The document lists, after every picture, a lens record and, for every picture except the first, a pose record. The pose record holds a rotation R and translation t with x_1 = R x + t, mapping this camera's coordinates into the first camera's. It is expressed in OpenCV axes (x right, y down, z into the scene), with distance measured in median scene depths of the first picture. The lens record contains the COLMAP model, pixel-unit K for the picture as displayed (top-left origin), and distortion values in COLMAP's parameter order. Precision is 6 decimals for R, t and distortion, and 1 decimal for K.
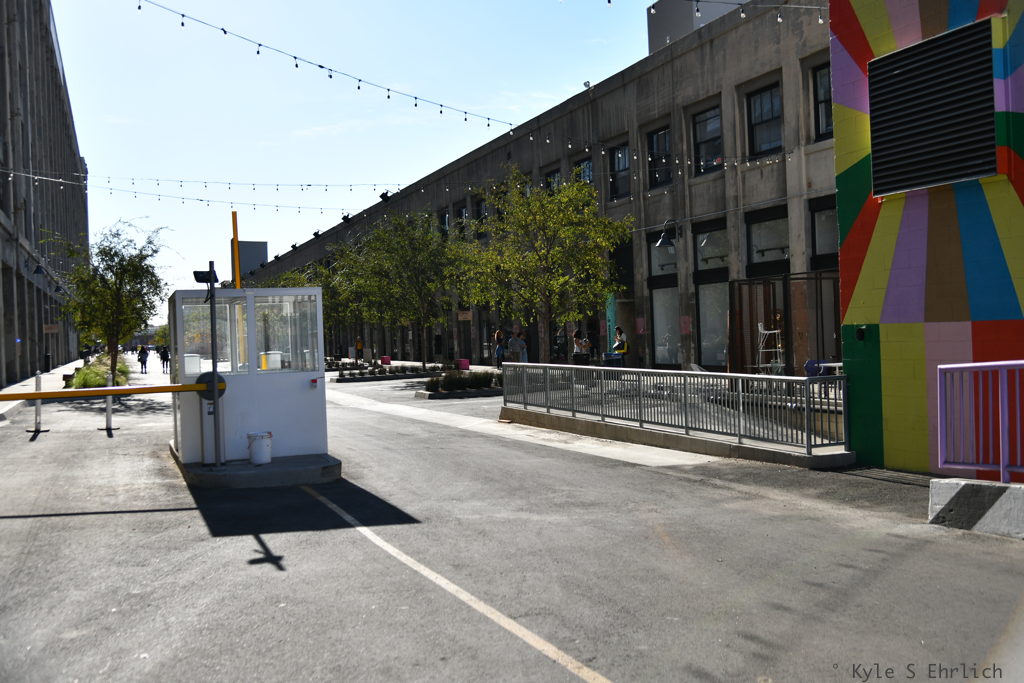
lens RADIAL K [[1065.5, 0, 513.1], [0, 1065.5, 341.3], [0, 0, 1]] dist [-0.053972, 0.059119]
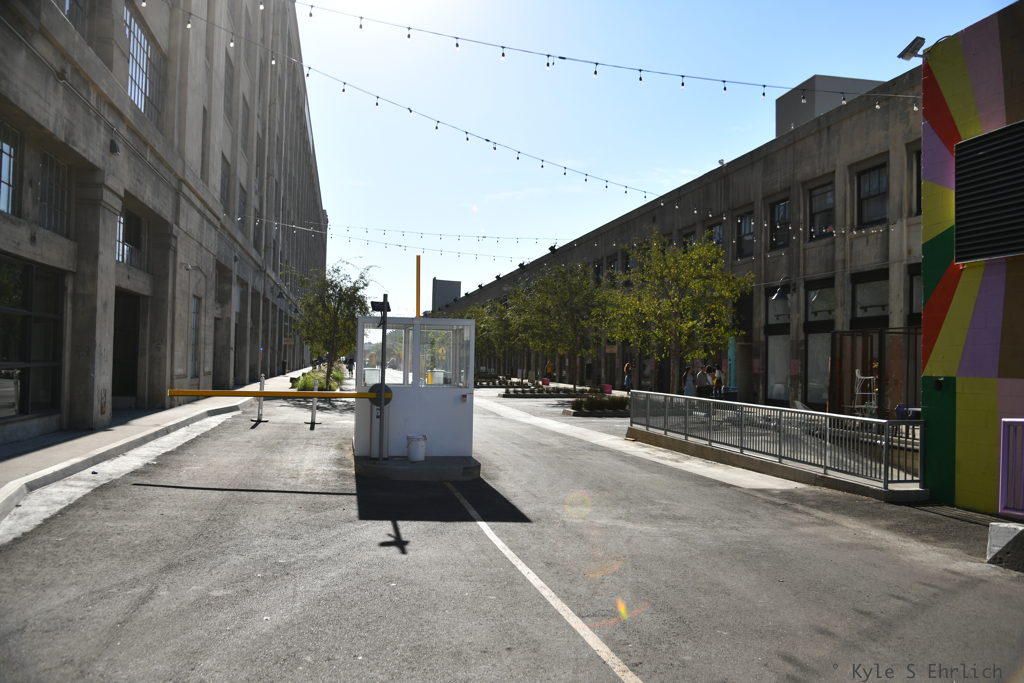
lens RADIAL K [[866.6, 0, 515.7], [0, 866.6, 341.8], [0, 0, 1]] dist [-0.050484, 0.025107]
pose [[0.985299, 0.053561, -0.162228, 0.014022], [-0.058441, 0.997966, -0.025457, -0.001395], [0.160535, 0.034564, 0.986425, 0.014115]]
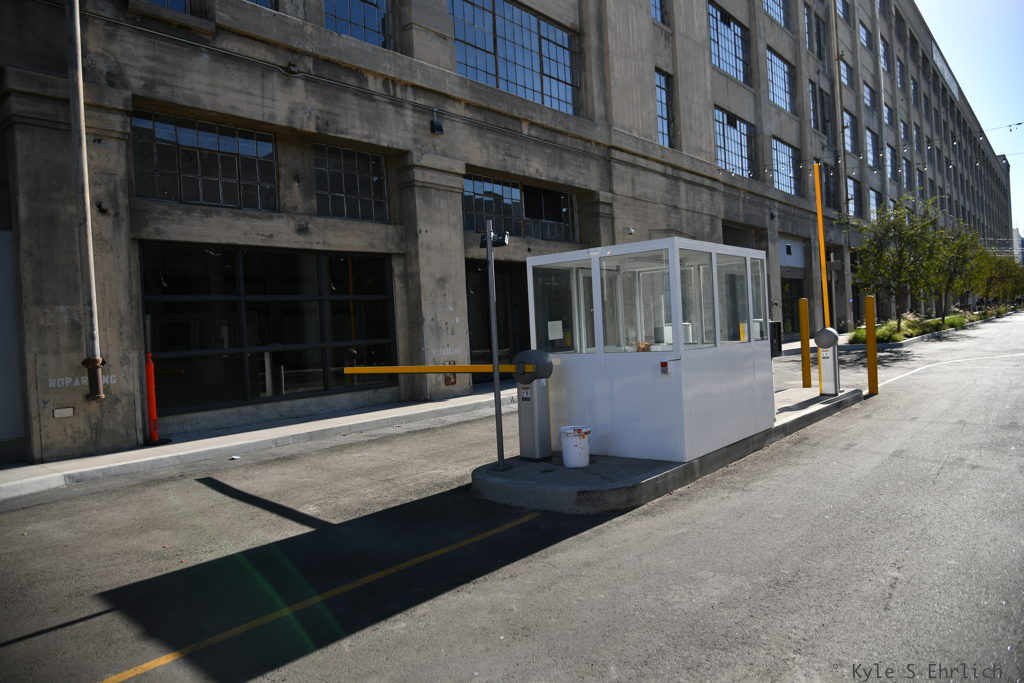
lens RADIAL K [[687.7, 0, 512.0], [0, 687.7, 341.5], [0, 0, 1]] dist [-0.043021, 0.007707]
pose [[0.498447, 0.022765, -0.866621, 0.087600], [0.032236, 0.998477, 0.044770, -0.001951], [0.866320, -0.050252, 0.496955, 0.329842]]
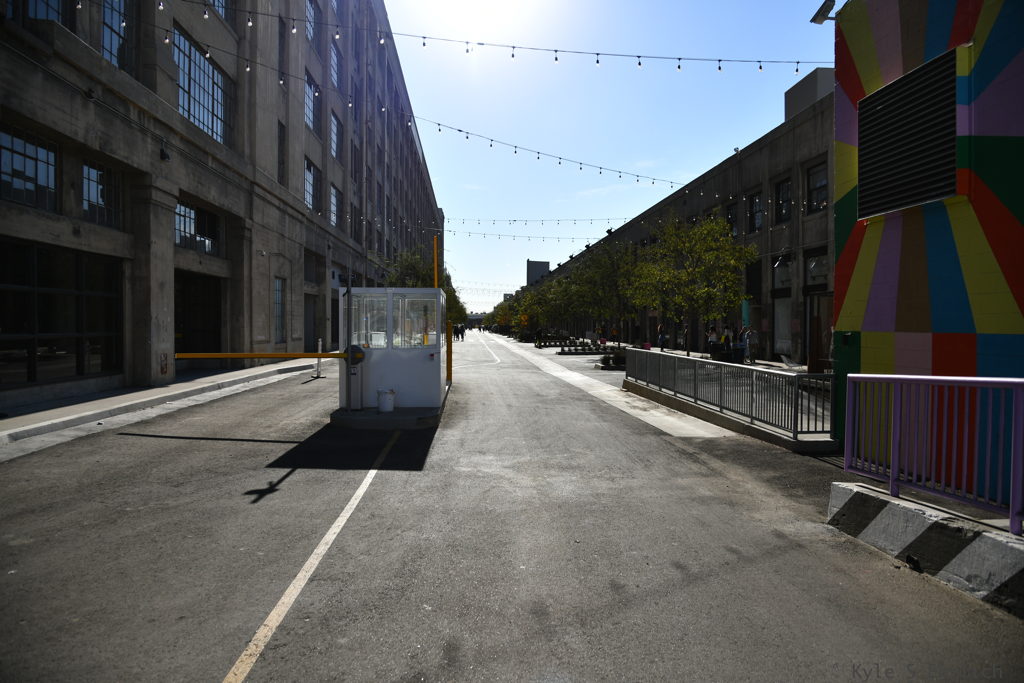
lens RADIAL K [[689.9, 0, 511.9], [0, 689.9, 343.3], [0, 0, 1]] dist [-0.045916, 0.008539]
pose [[0.956198, 0.046648, -0.288981, 0.086066], [-0.040155, 0.998791, 0.028362, -0.004089], [0.289955, -0.015515, 0.956915, 0.080545]]
